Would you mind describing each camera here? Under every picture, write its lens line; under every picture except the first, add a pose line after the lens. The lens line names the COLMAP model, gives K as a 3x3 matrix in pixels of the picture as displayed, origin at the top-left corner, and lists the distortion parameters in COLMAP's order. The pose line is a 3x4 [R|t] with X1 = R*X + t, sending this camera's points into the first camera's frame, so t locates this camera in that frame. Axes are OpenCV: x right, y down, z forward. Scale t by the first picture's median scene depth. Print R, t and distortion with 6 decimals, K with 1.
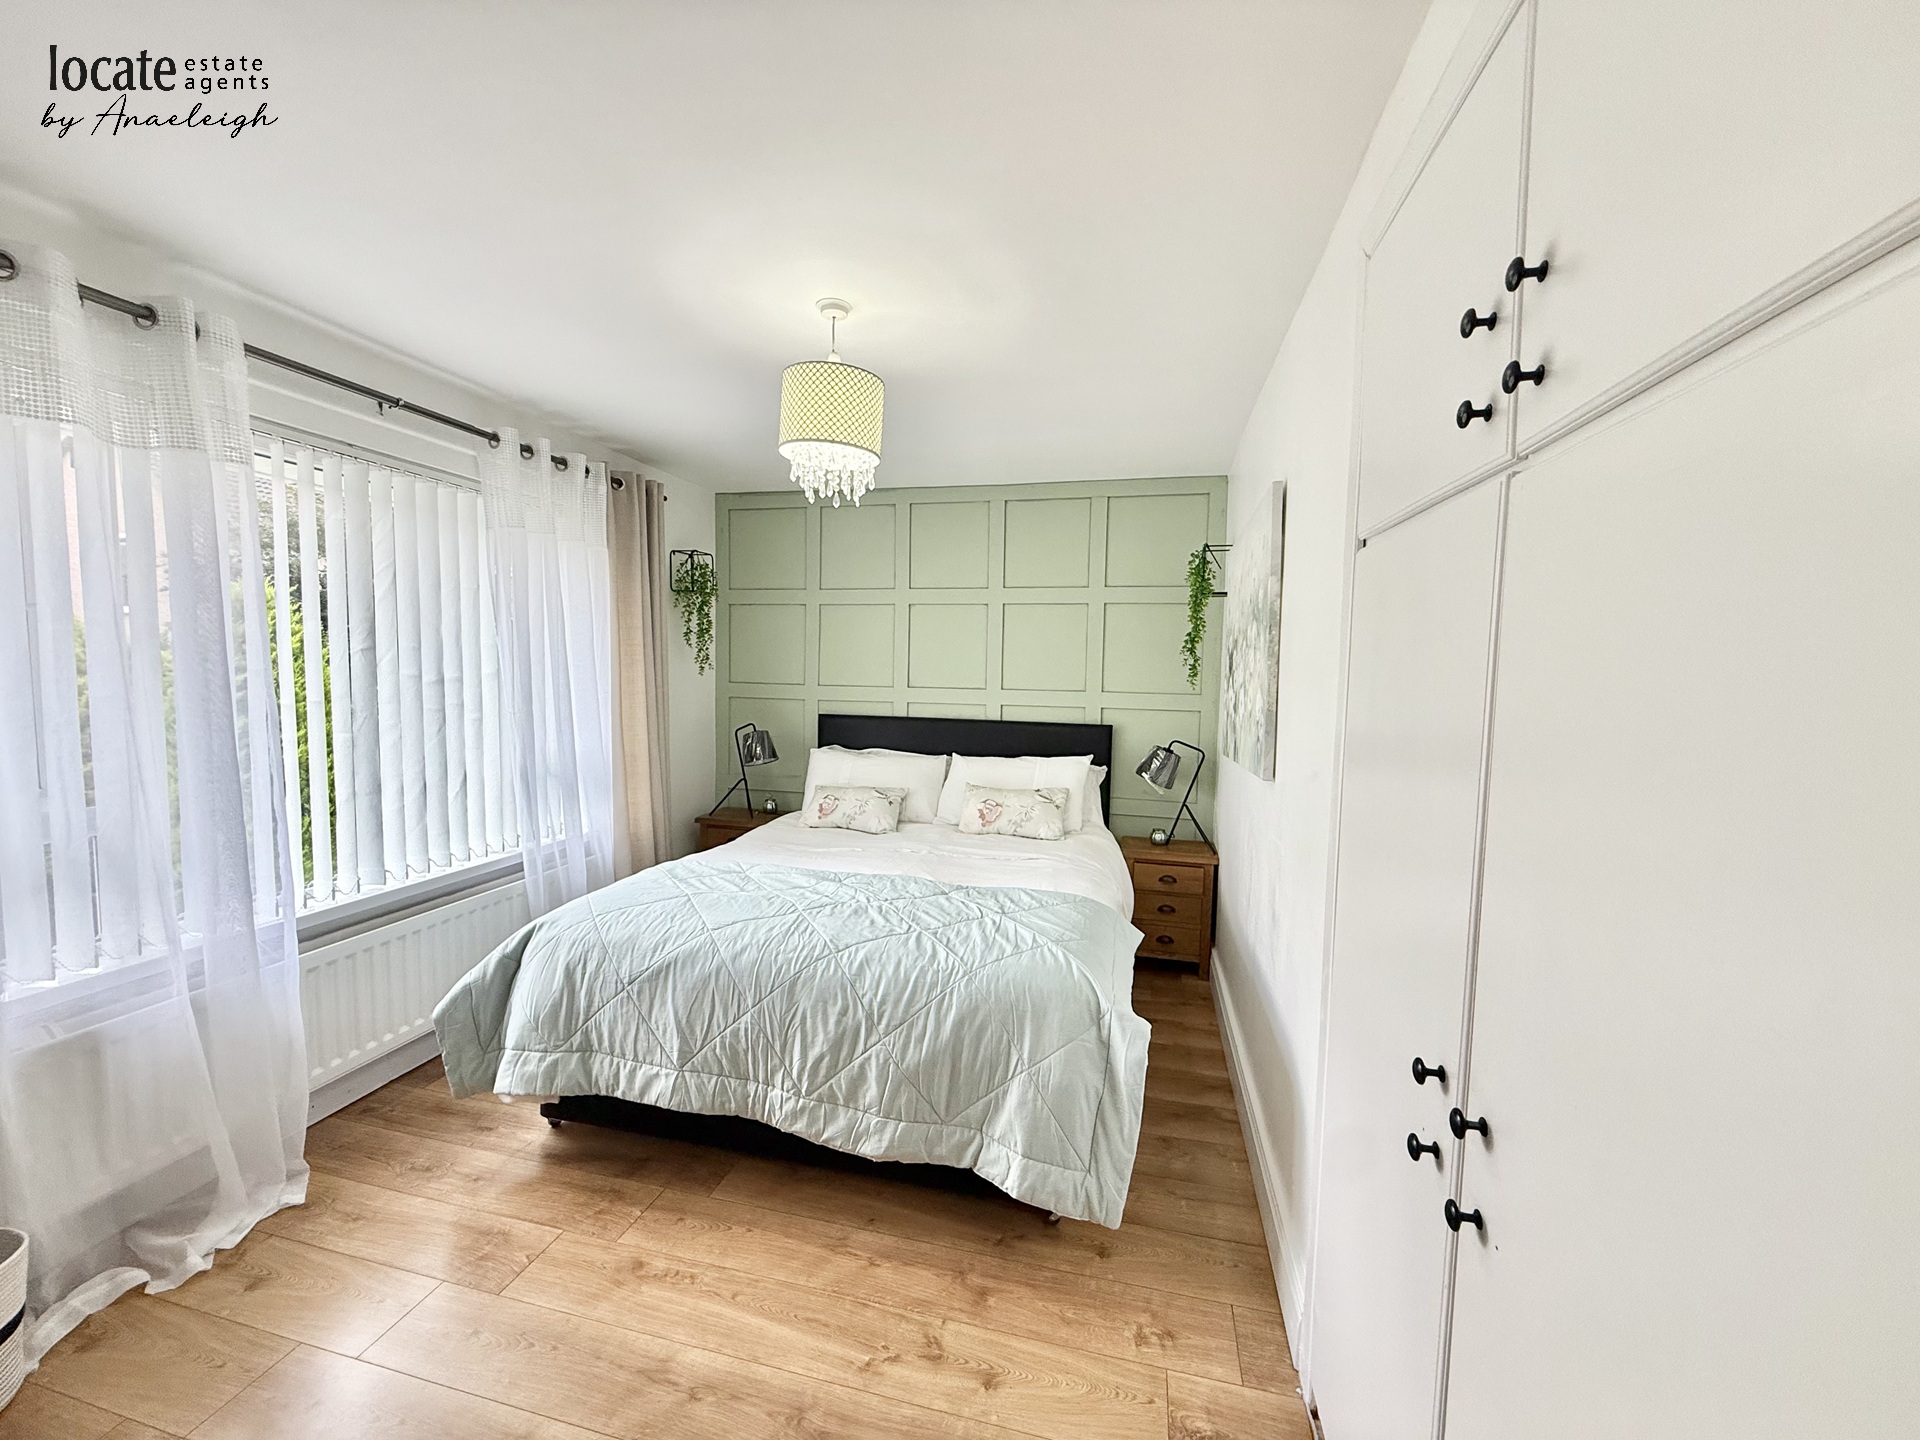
lens RADIAL K [[762.8, 0, 962.3], [0, 762.8, 730.9], [0, 0, 1]] dist [0.003405, -0.000607]
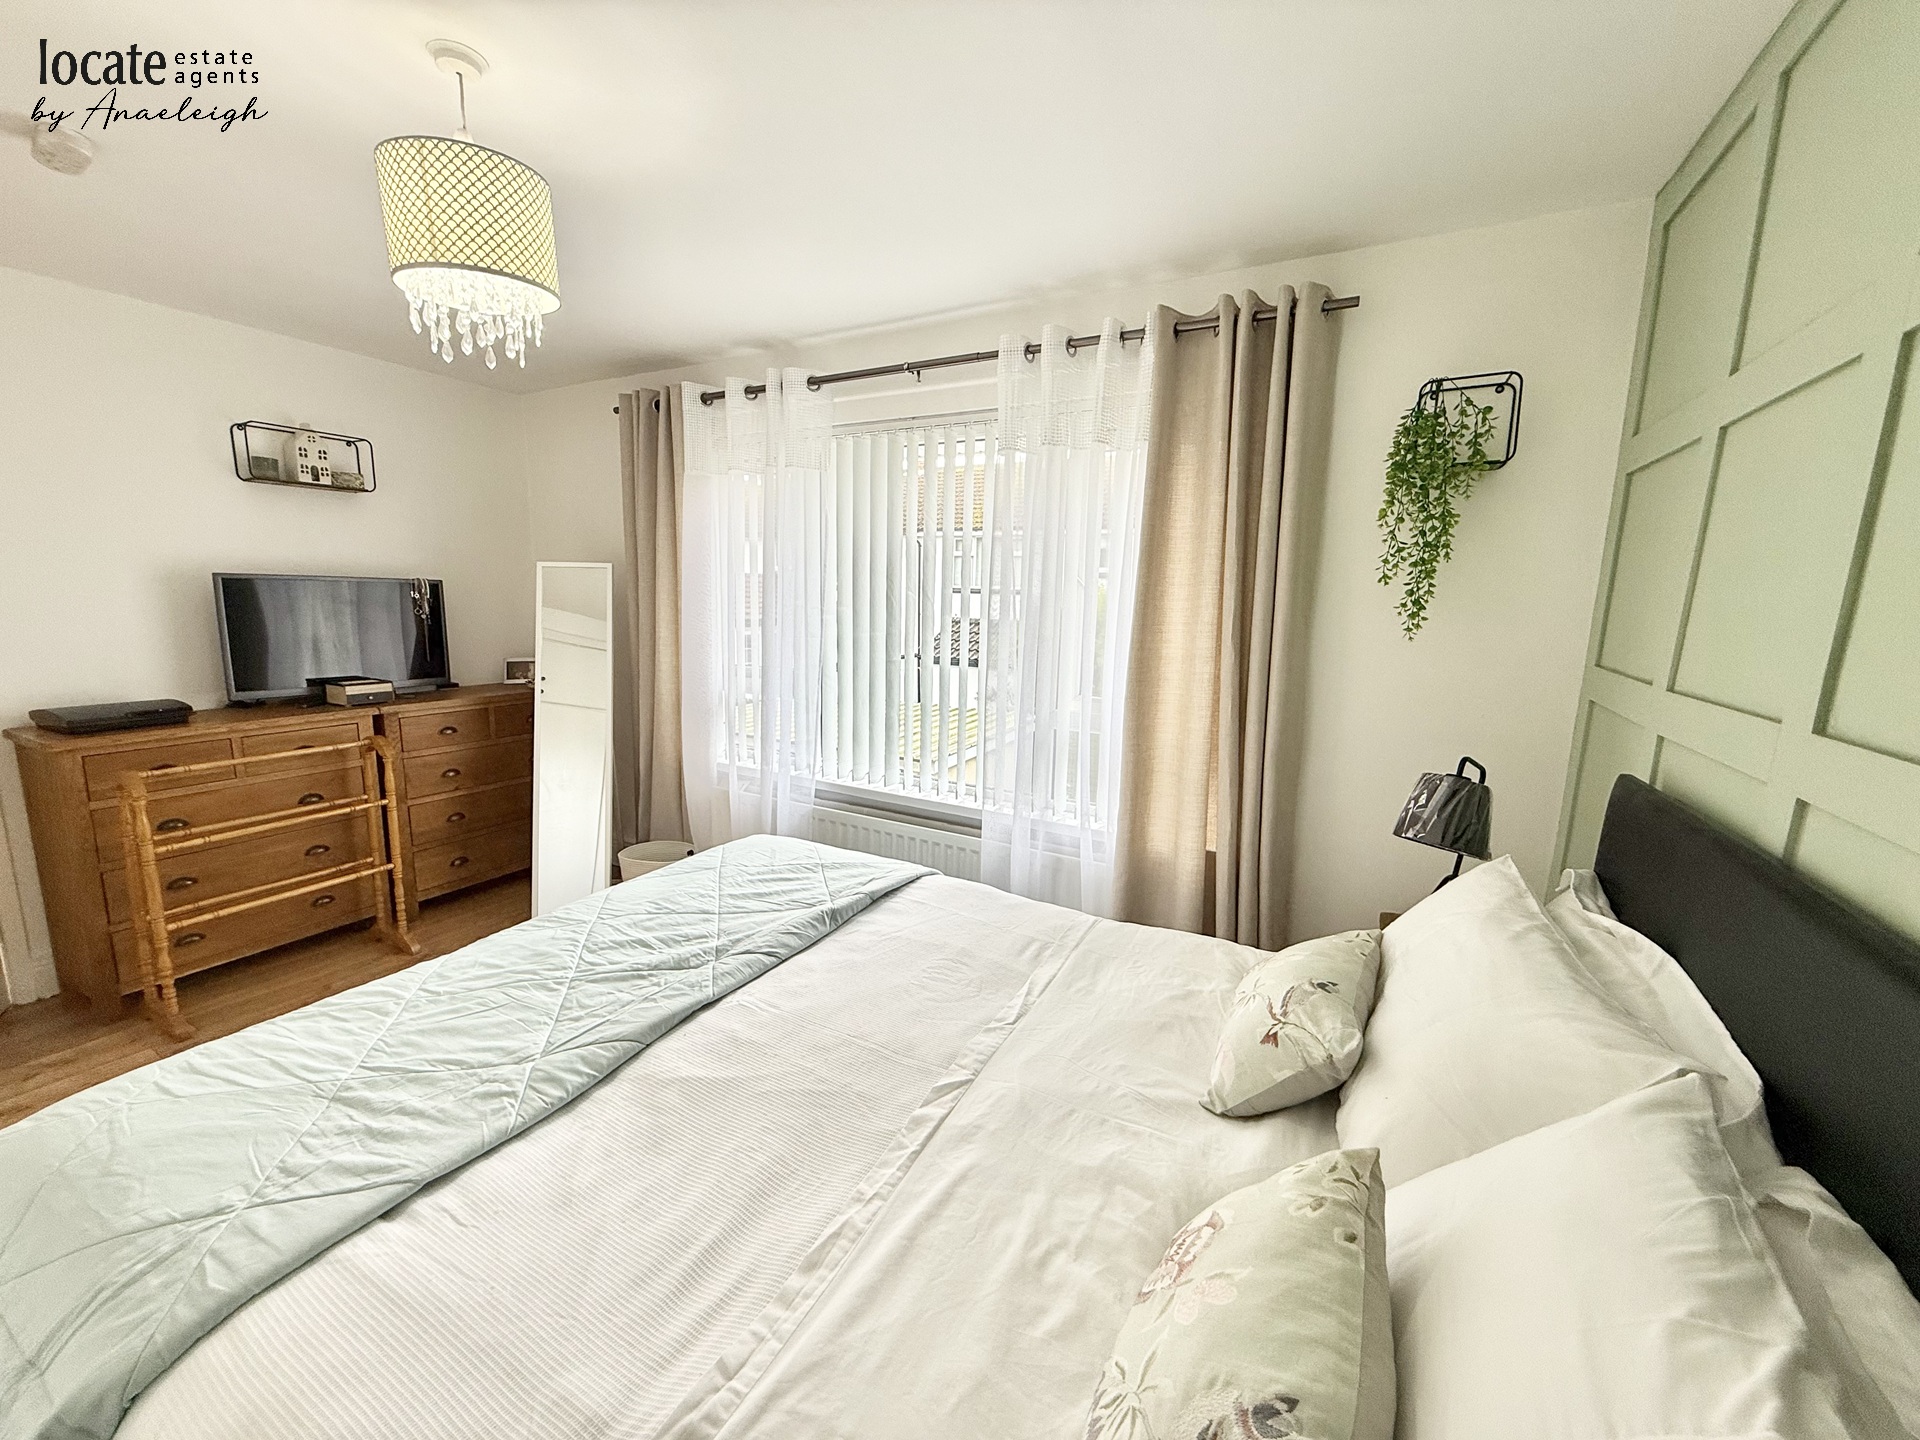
lens RADIAL K [[762.8, 0, 953.3], [0, 762.8, 704.7], [0, 0, 1]] dist [0.003405, -0.000607]
pose [[-0.280410, 0.123052, -0.951960, 0.317357], [-0.102358, 0.982261, 0.157119, -0.116087], [0.954407, 0.141498, -0.262841, 1.271879]]
